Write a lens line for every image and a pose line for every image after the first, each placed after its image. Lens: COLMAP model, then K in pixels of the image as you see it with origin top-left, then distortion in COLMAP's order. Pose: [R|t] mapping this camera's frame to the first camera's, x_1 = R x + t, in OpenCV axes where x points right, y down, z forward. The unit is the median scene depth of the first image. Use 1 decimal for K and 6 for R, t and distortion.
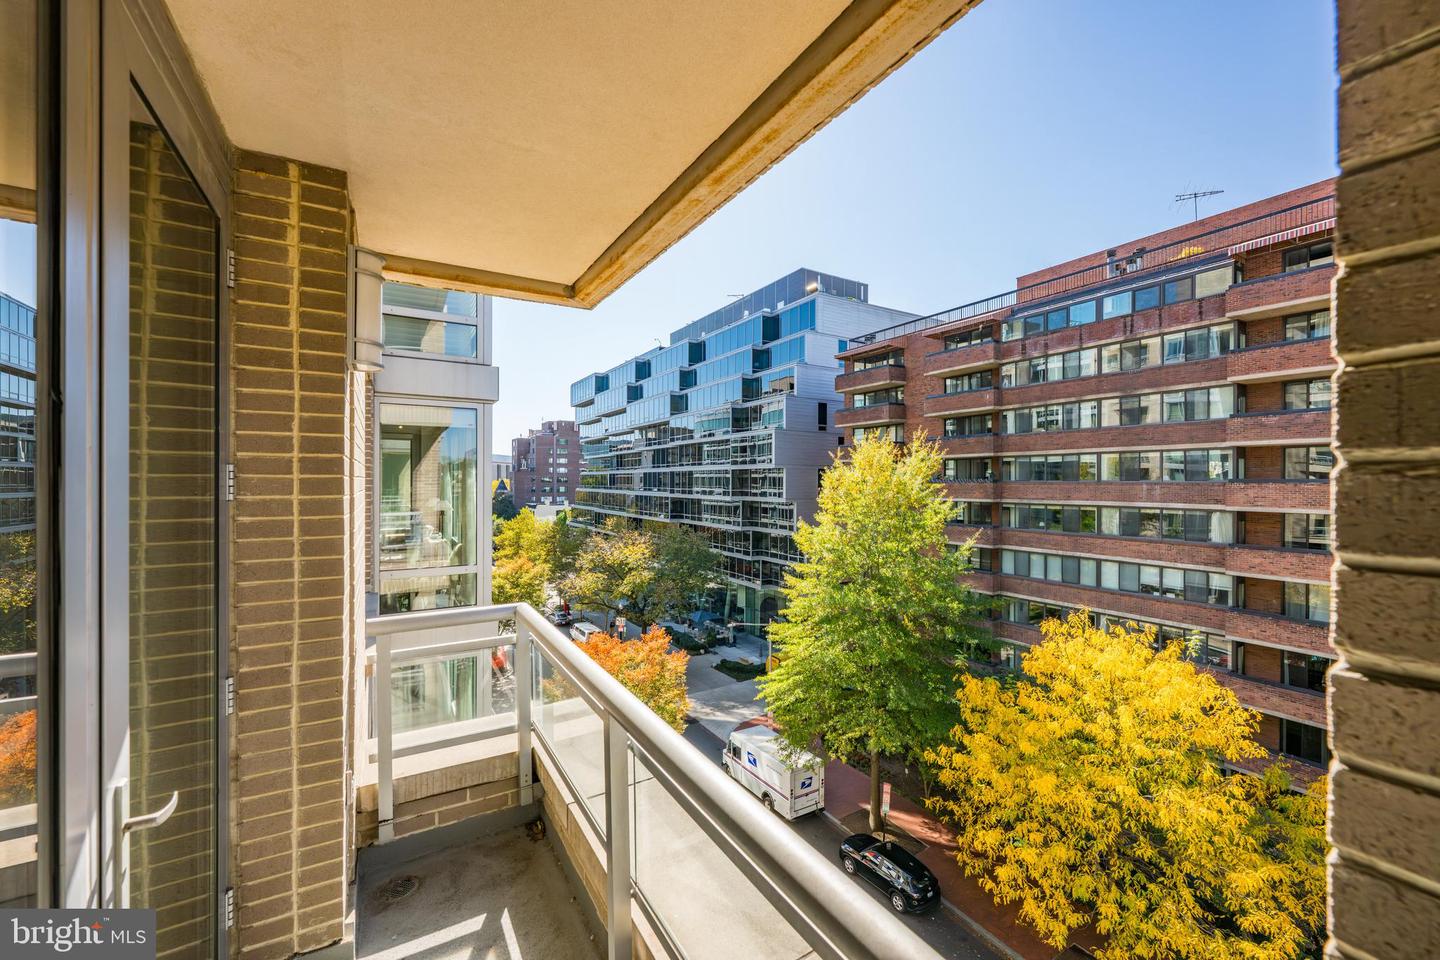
lens RADIAL K [[567.7, 0, 720.0], [0, 567.7, 480.0], [0, 0, 1]] dist [-0.000903, 0.000022]
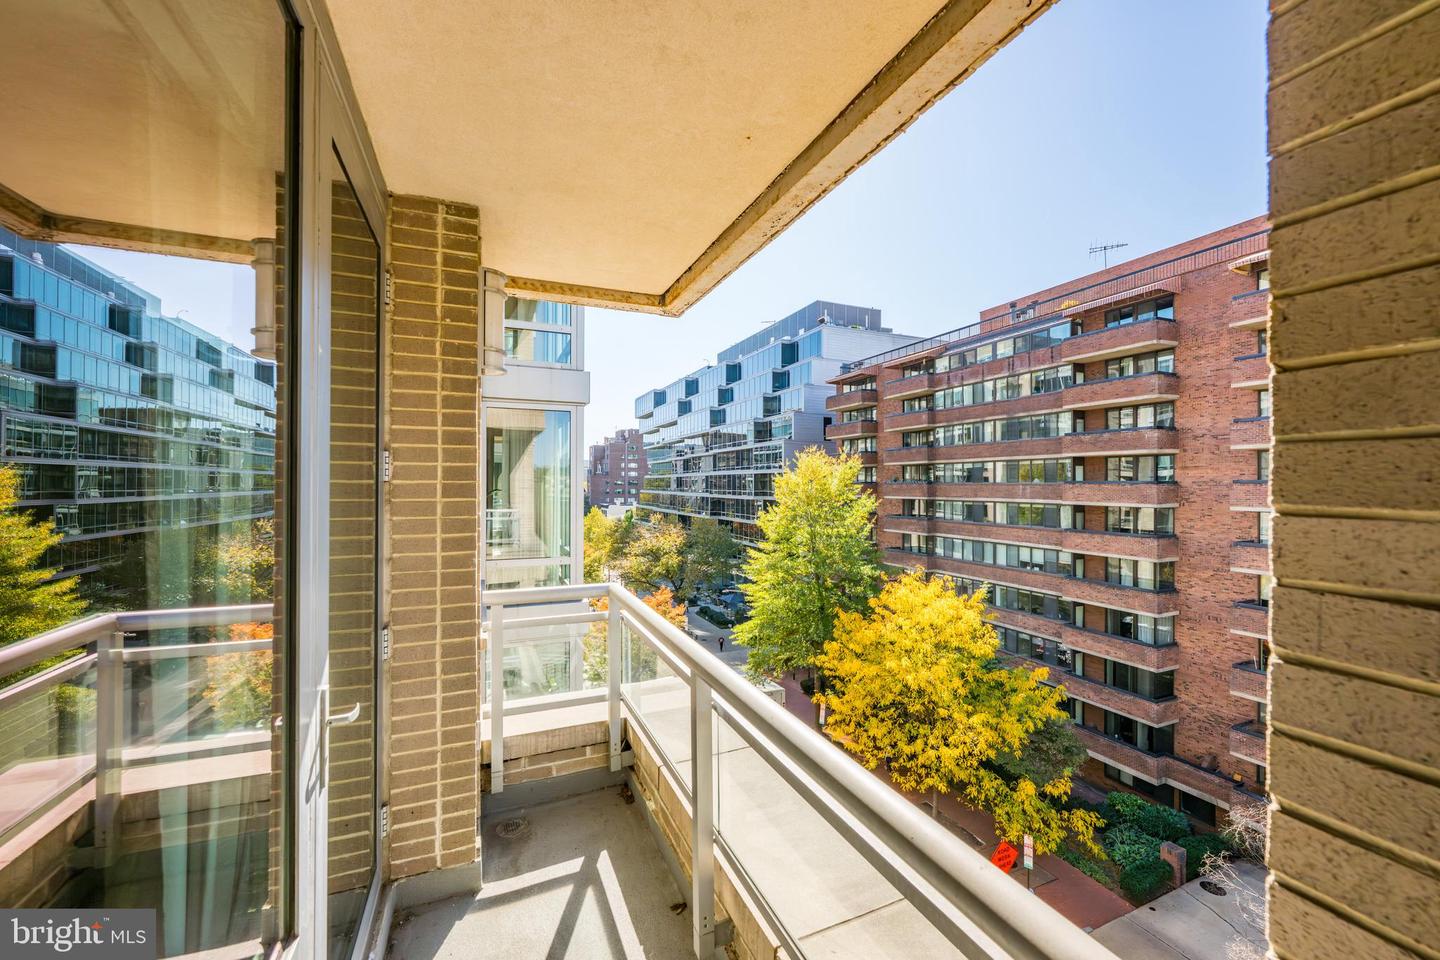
lens RADIAL K [[567.7, 0, 720.0], [0, 567.7, 480.0], [0, 0, 1]] dist [-0.000903, 0.000022]
pose [[0.990596, -0.001812, -0.136809, 0.141093], [0.001146, 0.999987, -0.004943, 0.000871], [0.136816, 0.004740, 0.990585, -0.241427]]
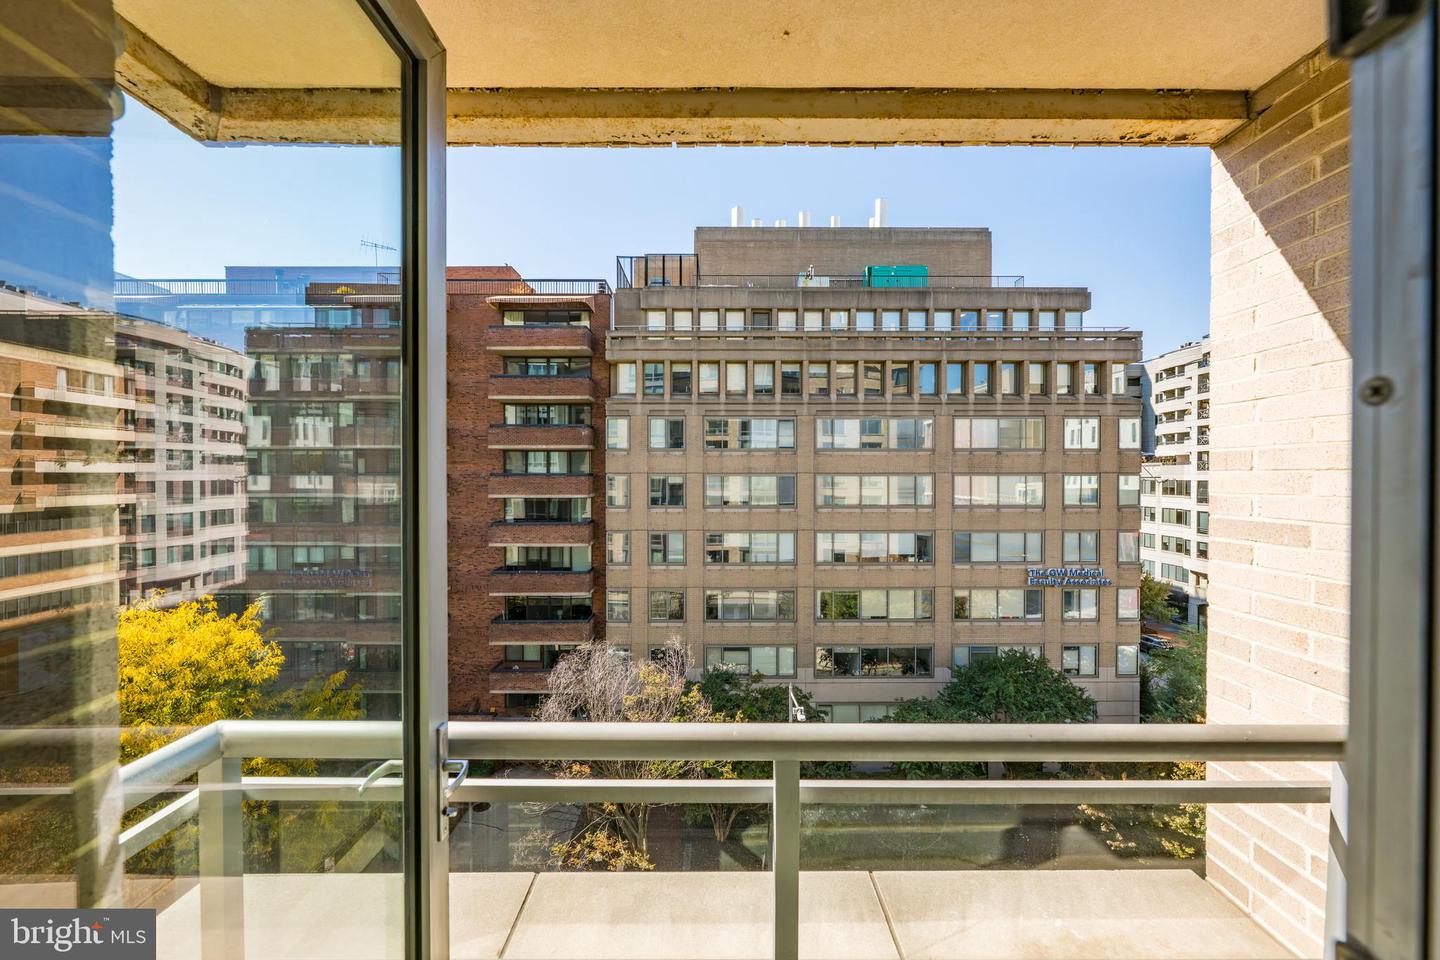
lens RADIAL K [[567.7, 0, 720.0], [0, 567.7, 480.0], [0, 0, 1]] dist [-0.000903, 0.000022]
pose [[0.511513, -0.008434, 0.859234, 0.111499], [0.000225, 0.999953, 0.009681, 0.000452], [-0.859276, -0.004759, 0.511491, -0.216415]]
